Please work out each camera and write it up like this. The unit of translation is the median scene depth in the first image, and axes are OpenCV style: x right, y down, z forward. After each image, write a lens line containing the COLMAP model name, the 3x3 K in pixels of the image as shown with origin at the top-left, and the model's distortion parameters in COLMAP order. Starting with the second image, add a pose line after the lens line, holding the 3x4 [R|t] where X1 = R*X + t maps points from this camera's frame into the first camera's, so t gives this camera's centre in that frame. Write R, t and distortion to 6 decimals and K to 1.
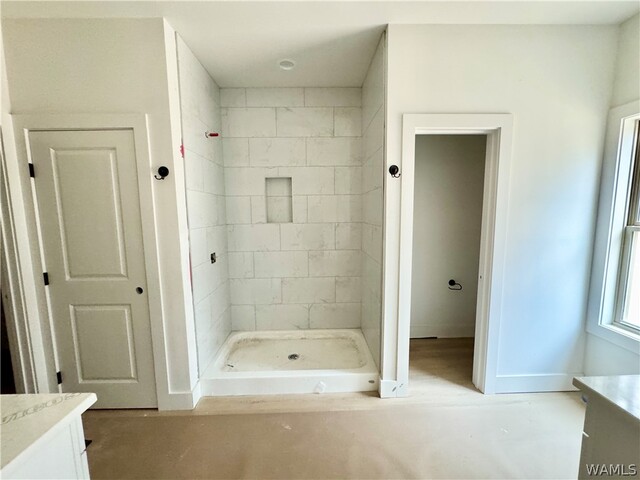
lens RADIAL K [[255.7, 0, 320.0], [0, 255.7, 240.0], [0, 0, 1]] dist [-0.001086, -0.000208]
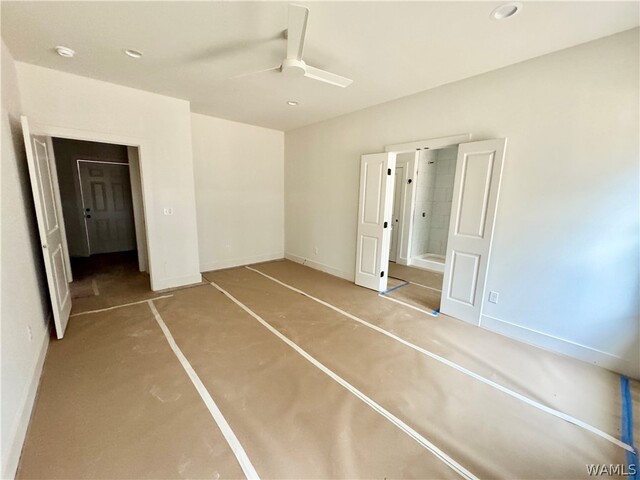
lens RADIAL K [[255.7, 0, 320.0], [0, 255.7, 240.0], [0, 0, 1]] dist [-0.001086, -0.000208]
pose [[0.654174, 0.161738, -0.738849, 0.914415], [-0.108825, 0.986831, 0.119670, 0.154735], [0.748475, 0.002120, 0.663160, -1.586894]]
